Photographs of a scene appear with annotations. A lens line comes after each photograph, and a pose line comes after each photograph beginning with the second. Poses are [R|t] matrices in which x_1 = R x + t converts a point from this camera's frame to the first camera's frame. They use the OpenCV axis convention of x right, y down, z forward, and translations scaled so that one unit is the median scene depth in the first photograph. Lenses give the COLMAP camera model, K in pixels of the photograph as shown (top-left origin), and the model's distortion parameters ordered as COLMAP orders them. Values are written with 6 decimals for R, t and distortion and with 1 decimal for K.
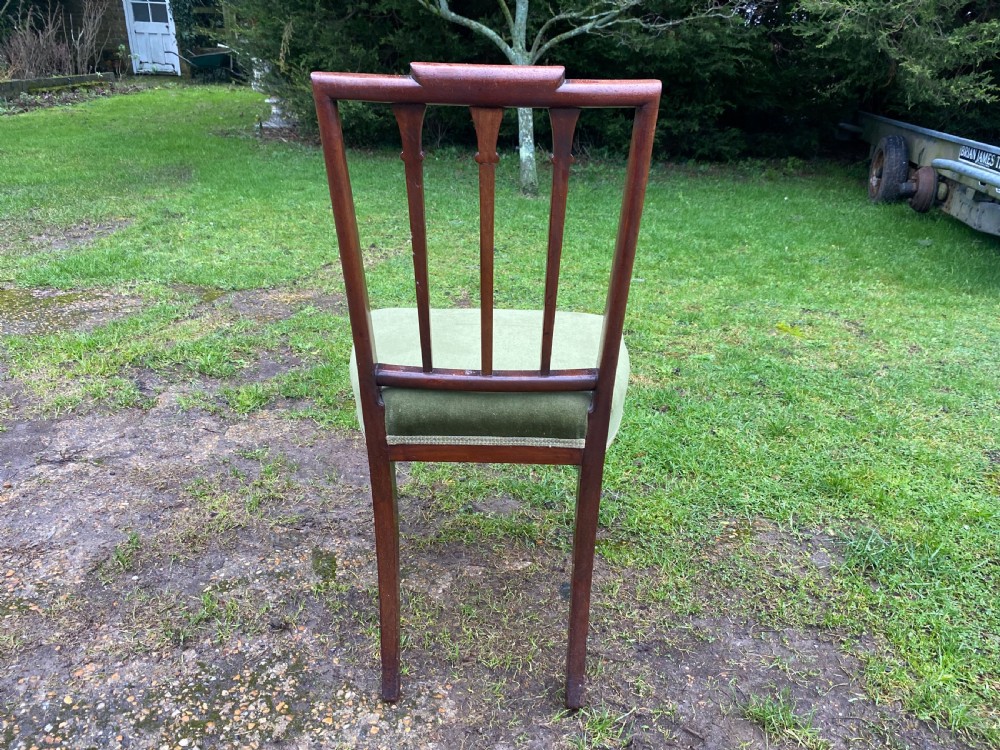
lens RADIAL K [[759.3, 0, 505.9], [0, 759.3, 378.3], [0, 0, 1]] dist [0.020626, -0.023708]
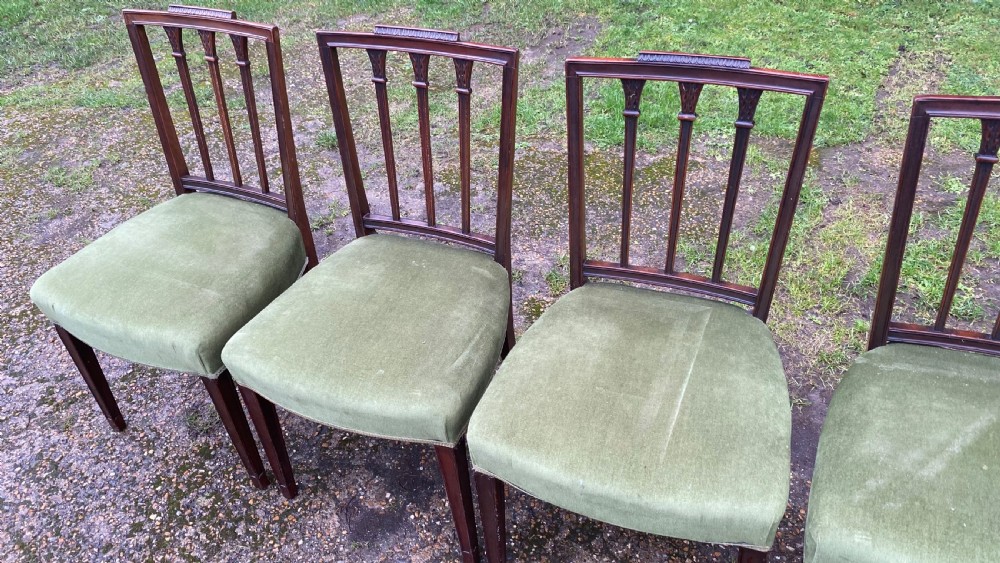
lens RADIAL K [[758.1, 0, 486.9], [0, 758.1, 286.0], [0, 0, 1]] dist [0.033075, -0.046394]
pose [[0.962205, 0.064779, -0.264509, -0.863035], [0.008995, 0.963206, 0.268613, -0.349753], [0.272177, -0.260840, 0.926219, 0.088319]]
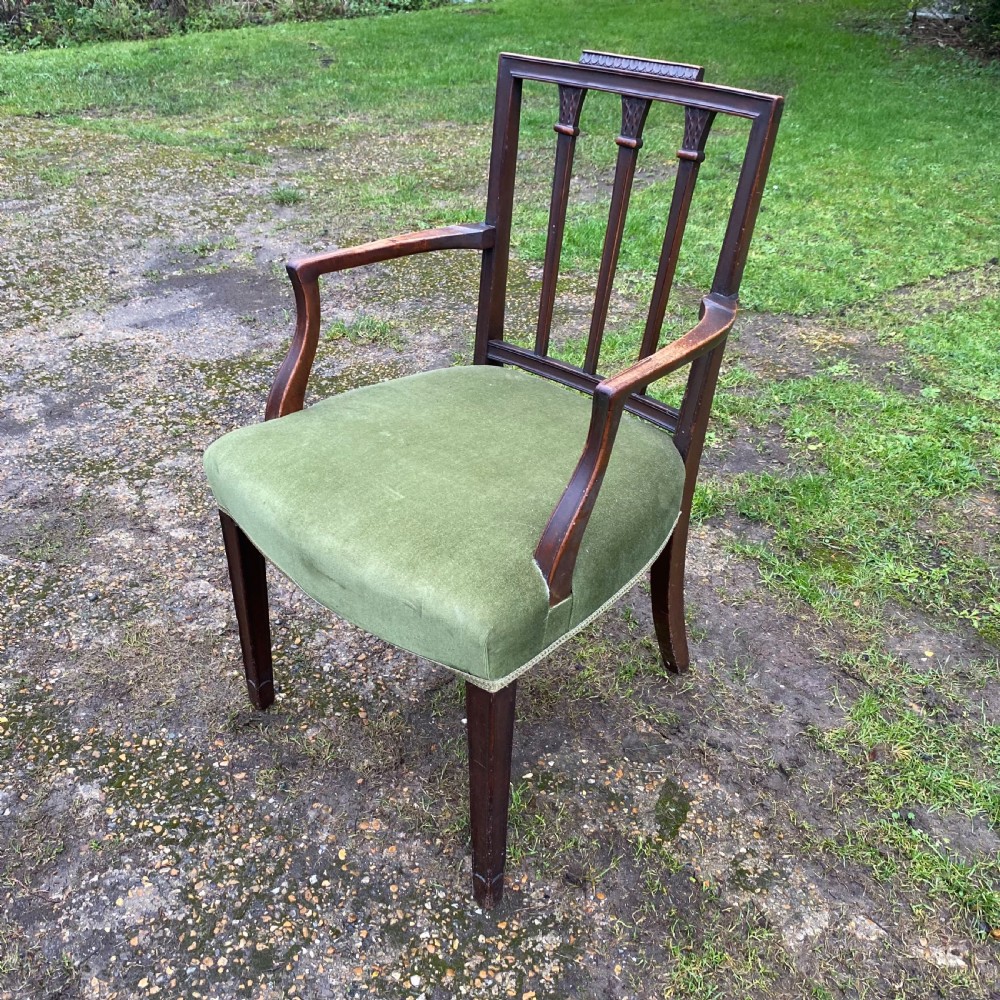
lens RADIAL K [[1024.2, 0, 494.9], [0, 1024.2, 484.1], [0, 0, 1]] dist [0.005332, 0.000000]
pose [[0.780406, 0.304661, -0.546030, 0.061818], [-0.224822, 0.951585, 0.209620, -0.187941], [0.583457, -0.040829, 0.811117, 0.091180]]
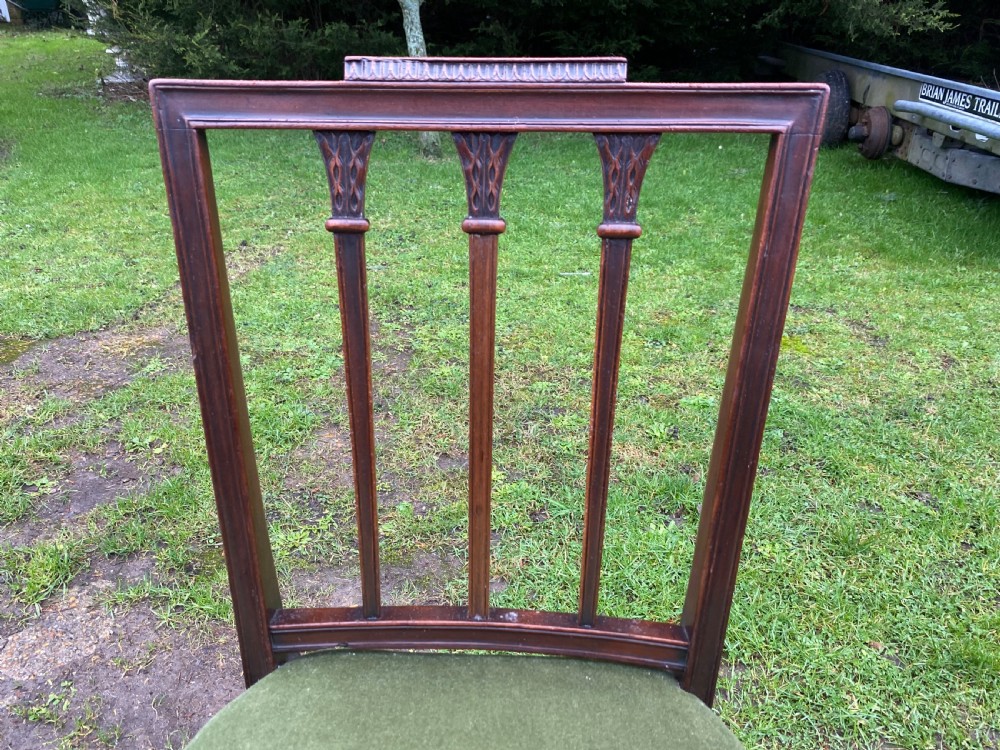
lens RADIAL K [[759.3, 0, 495.7], [0, 759.3, 371.0], [0, 0, 1]] dist [0.020626, -0.023708]
pose [[0.990966, -0.079886, 0.107725, -0.028218], [0.072394, 0.994792, 0.071755, -0.186376], [-0.112896, -0.063308, 0.991588, 0.410420]]
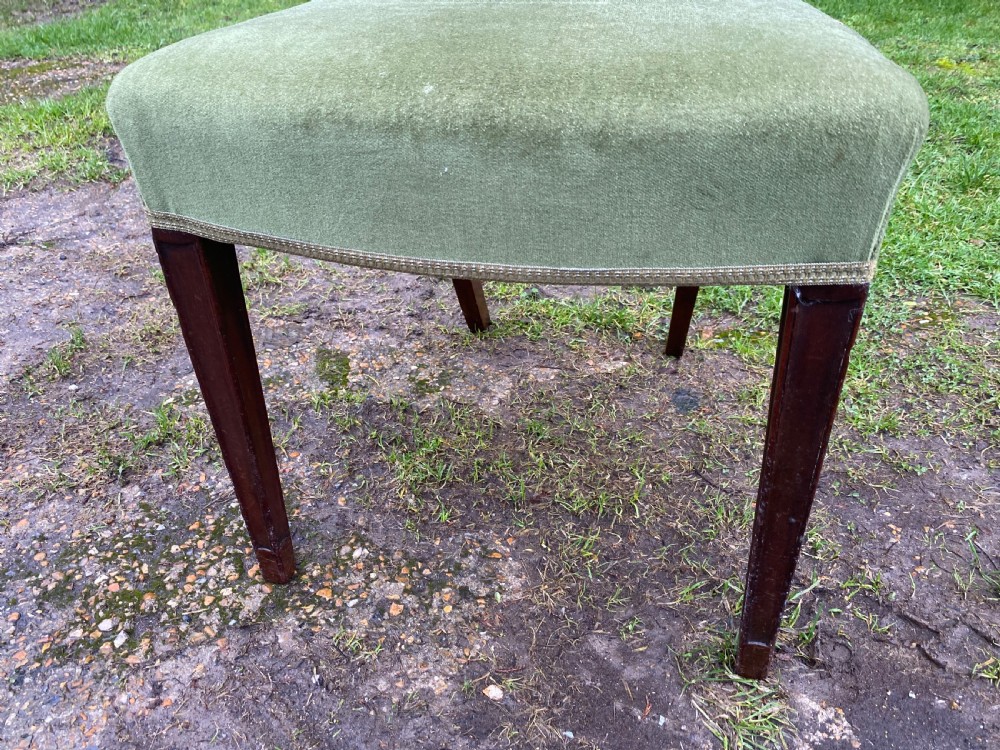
lens RADIAL K [[759.3, 0, 497.2], [0, 759.3, 375.7], [0, 0, 1]] dist [0.020626, -0.023708]
pose [[0.995654, -0.011731, -0.092392, -0.017168], [0.032116, 0.974434, 0.222367, 0.083904], [0.087421, -0.224368, 0.970575, 0.273531]]
